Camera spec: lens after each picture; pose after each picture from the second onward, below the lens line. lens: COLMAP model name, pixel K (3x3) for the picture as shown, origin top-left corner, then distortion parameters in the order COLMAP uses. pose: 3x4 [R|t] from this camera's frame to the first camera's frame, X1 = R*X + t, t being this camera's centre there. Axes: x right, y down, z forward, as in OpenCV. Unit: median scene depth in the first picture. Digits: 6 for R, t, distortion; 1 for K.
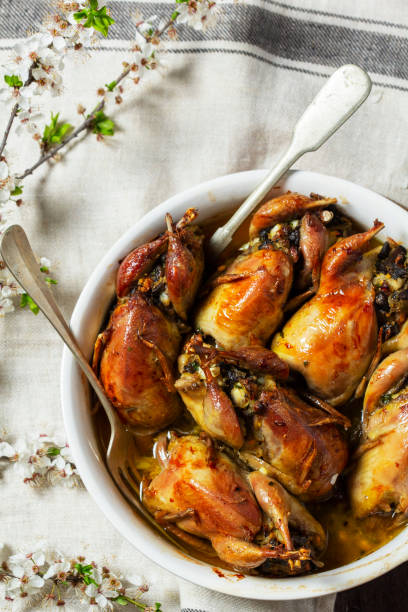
lens RADIAL K [[3026.4, 0, 204.1], [0, 3026.4, 306.2], [0, 0, 1]] dist [-0.143479, 0.000000]
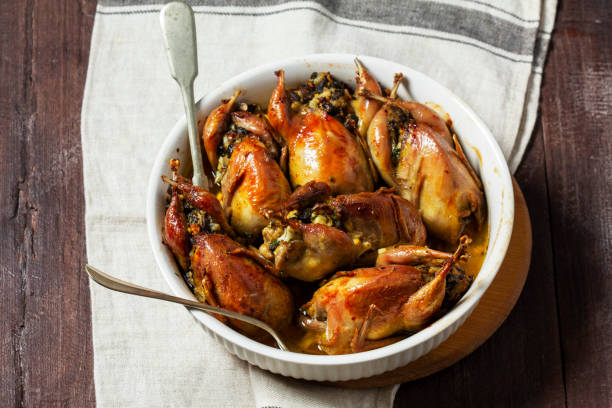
lens RADIAL K [[2895.1, 0, 304.9], [0, 2895.1, 208.0], [0, 0, 1]] dist [-0.148209, 0.000000]
pose [[0.621400, -0.659078, 0.423648, -0.462128], [0.770566, 0.611919, -0.178278, 0.220512], [-0.141739, 0.437231, 0.888110, -0.003096]]
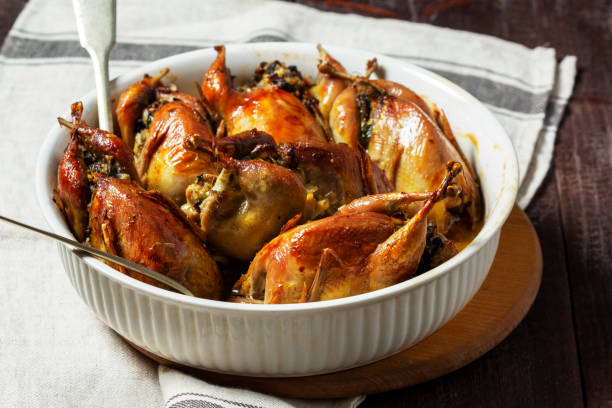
lens RADIAL K [[3026.4, 0, 306.8], [0, 3026.4, 203.5], [0, 0, 1]] dist [-0.143479, 0.000000]
pose [[0.640501, -0.411486, 0.648412, -0.557207], [0.750283, 0.515395, -0.414056, 0.409718], [-0.163810, 0.751696, 0.638842, 0.432083]]
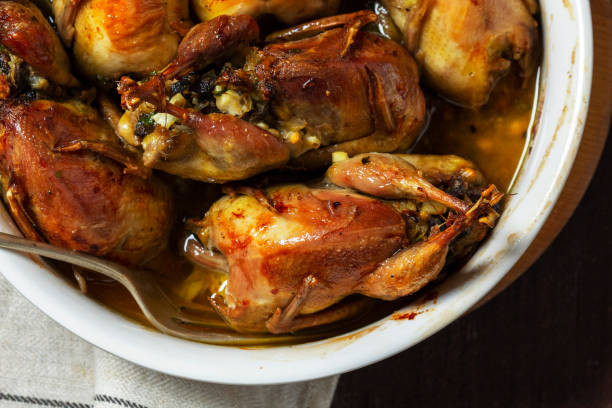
lens RADIAL K [[3026.4, 0, 303.0], [0, 3026.4, 204.2], [0, 0, 1]] dist [-0.143479, 0.000000]
pose [[0.685065, -0.717801, 0.124286, -0.072444], [0.711031, 0.695970, 0.100298, -0.008586], [-0.158493, 0.019661, 0.987164, 0.363911]]
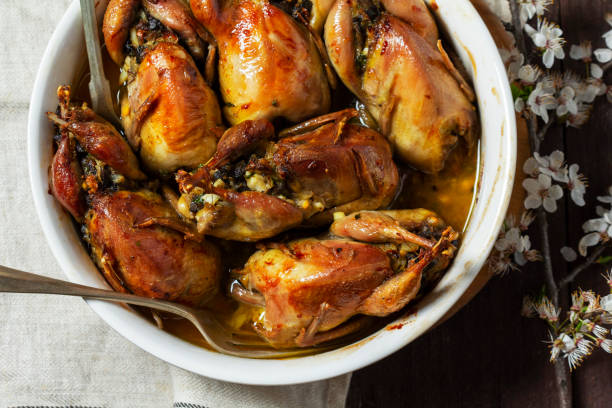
lens RADIAL K [[3026.4, 0, 304.1], [0, 3026.4, 203.4], [0, 0, 1]] dist [-0.143479, 0.000000]
pose [[0.628572, -0.764847, 0.141087, -0.109031], [0.762576, 0.641742, 0.081513, -0.028142], [-0.152886, 0.056353, 0.986636, 0.121669]]
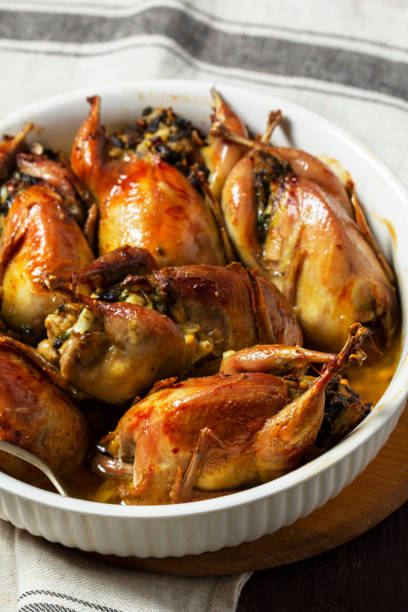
lens RADIAL K [[3026.4, 0, 205.7], [0, 3026.4, 302.6], [0, 0, 1]] dist [-0.143479, 0.000000]
pose [[0.666012, -0.564719, 0.487361, -0.339010], [0.733467, 0.614763, -0.289989, 0.257385], [-0.135849, 0.550599, 0.823642, 0.375778]]
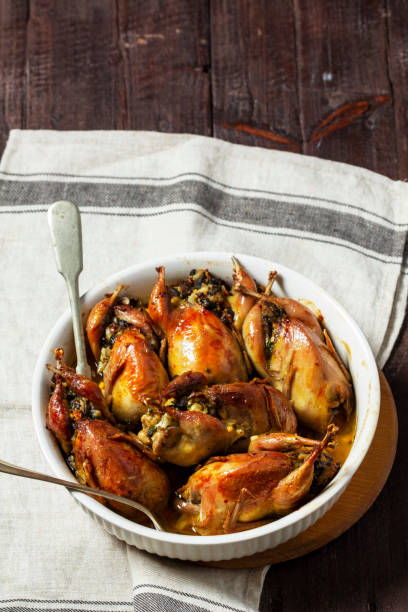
lens RADIAL K [[2895.1, 0, 204.7], [0, 2895.1, 306.8], [0, 0, 1]] dist [-0.148209, 0.000000]
pose [[0.630997, -0.631711, 0.450315, -0.490643], [0.762074, 0.613382, -0.207378, 0.250612], [-0.145212, 0.474029, 0.868453, -0.053262]]
